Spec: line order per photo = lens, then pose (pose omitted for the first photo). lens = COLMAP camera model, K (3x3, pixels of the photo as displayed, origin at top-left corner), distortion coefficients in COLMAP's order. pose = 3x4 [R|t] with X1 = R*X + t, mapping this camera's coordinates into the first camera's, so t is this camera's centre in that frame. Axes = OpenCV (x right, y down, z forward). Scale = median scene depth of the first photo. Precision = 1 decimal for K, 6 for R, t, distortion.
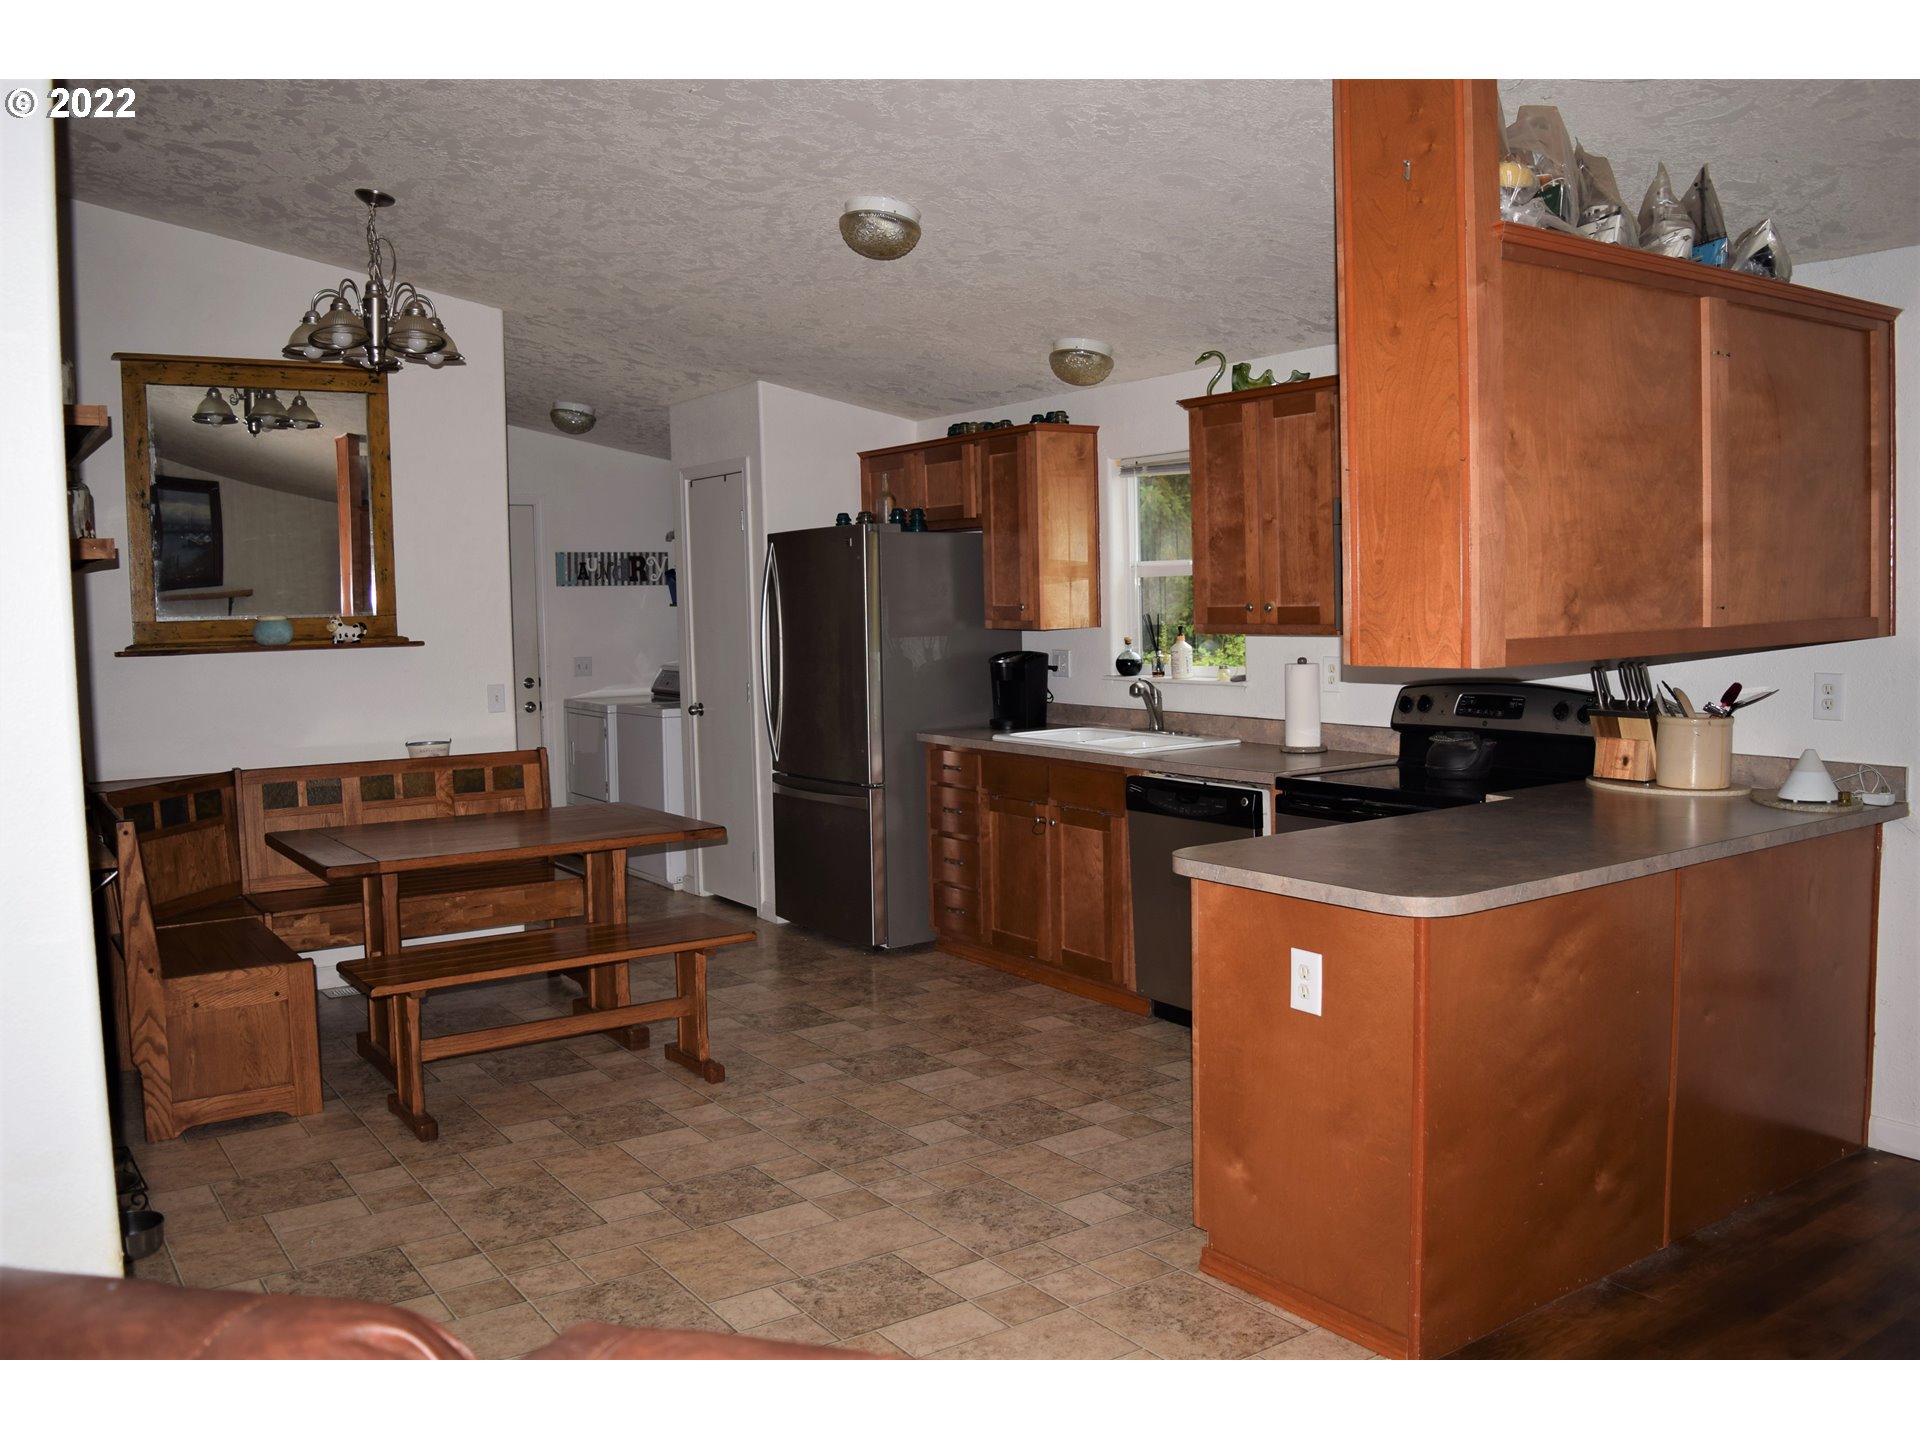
lens RADIAL K [[1573.5, 0, 1037.4], [0, 1573.5, 681.7], [0, 0, 1]] dist [-0.039649, -0.000834]
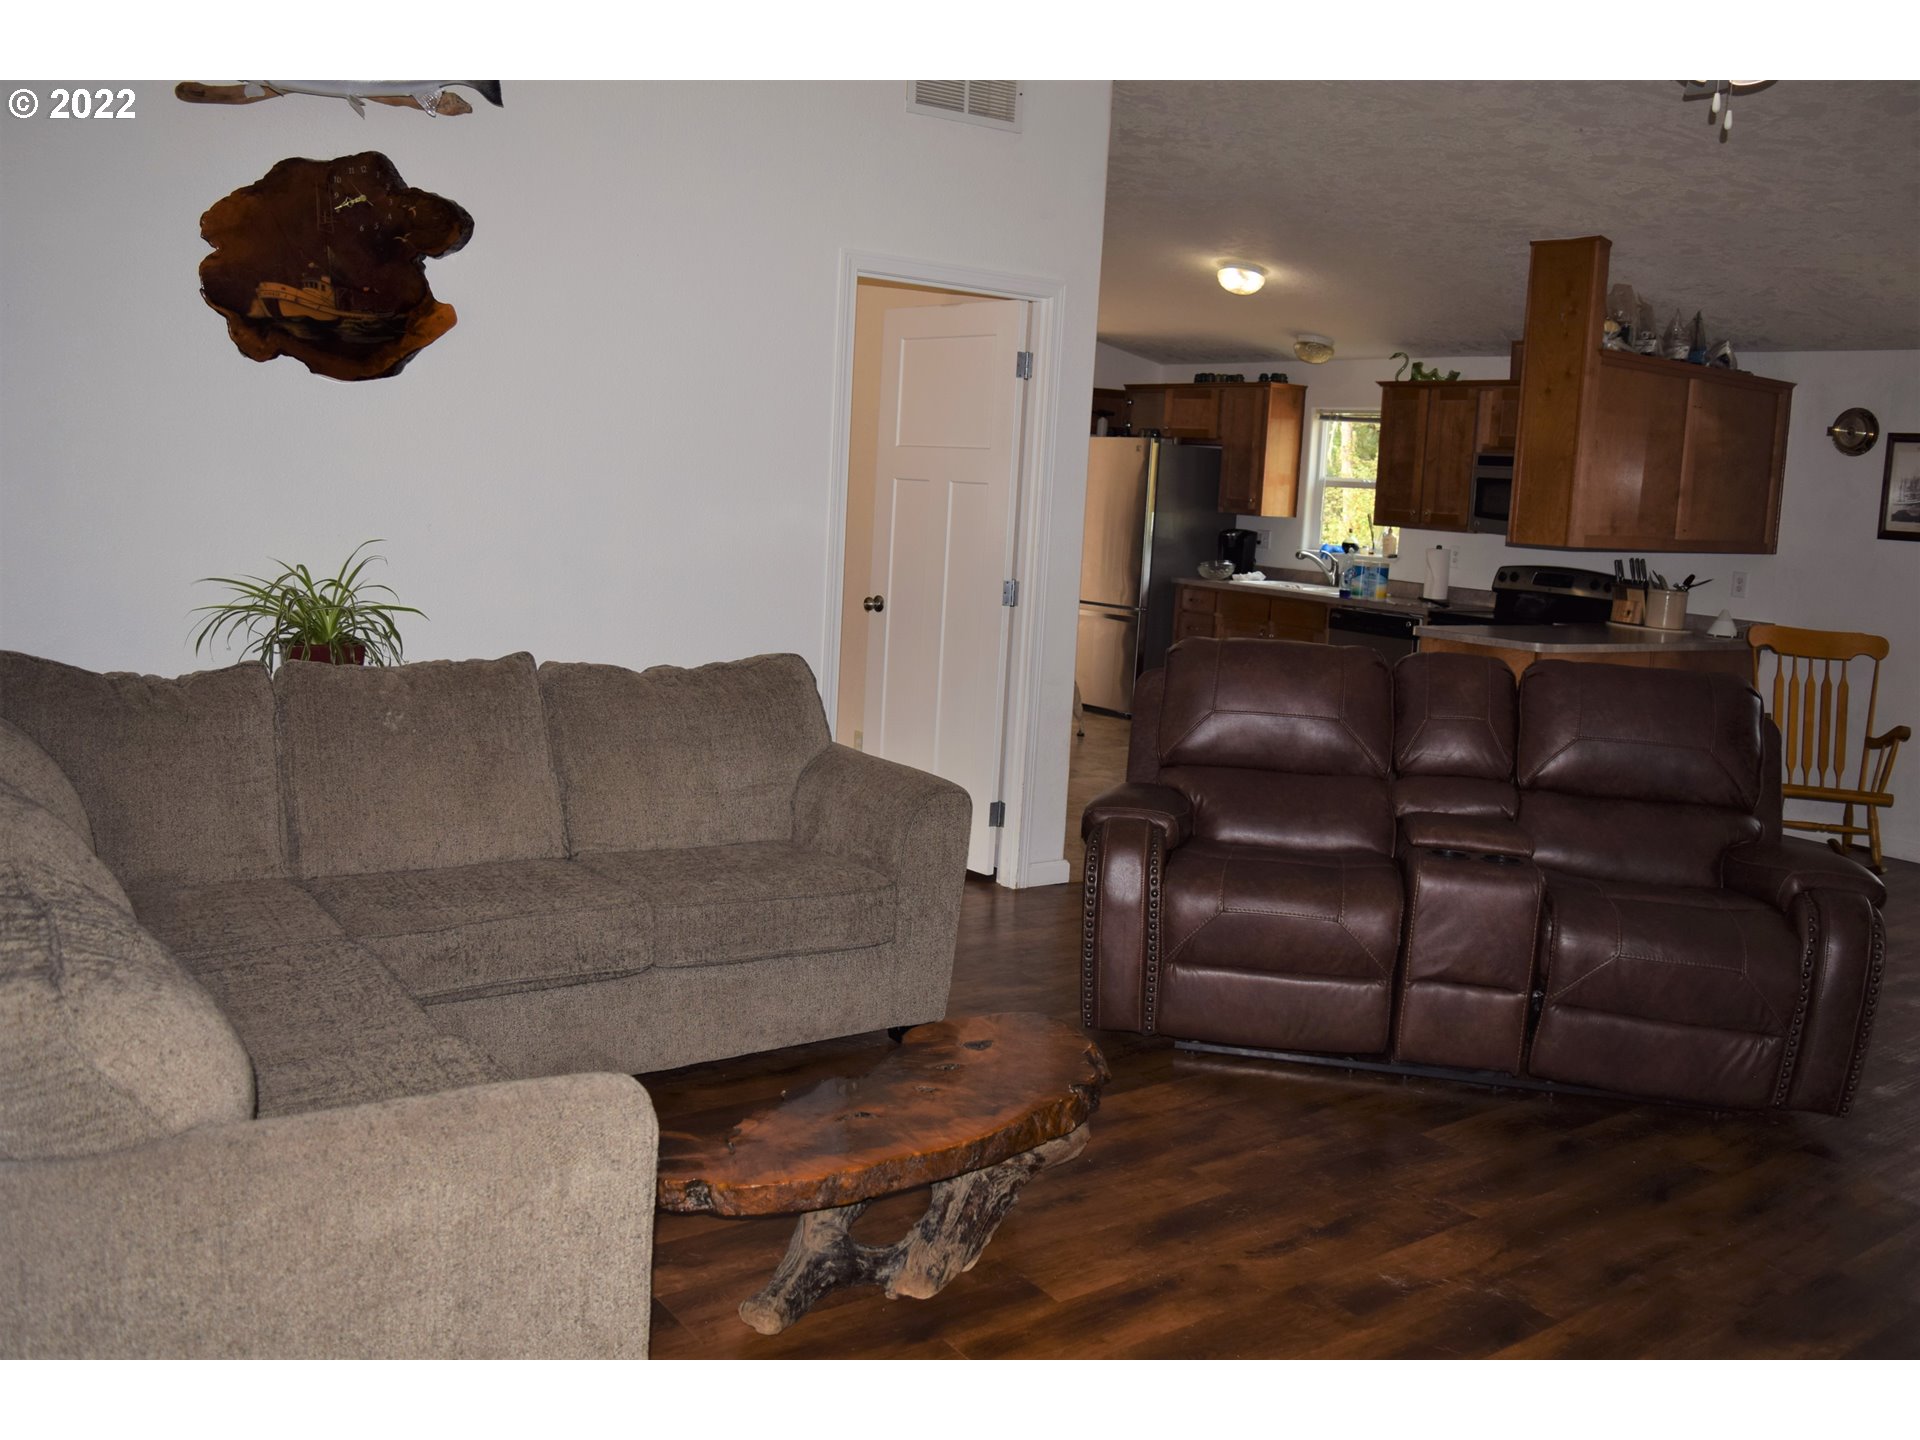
lens RADIAL K [[1611.8, 0, 960.0], [0, 1611.8, 720.0], [0, 0, 1]] dist [-0.084766, 0.000173]
pose [[0.996529, 0.078499, -0.027701, -0.286647], [-0.075656, 0.992885, 0.091950, 0.053297], [0.034722, -0.089535, 0.995378, -0.742306]]
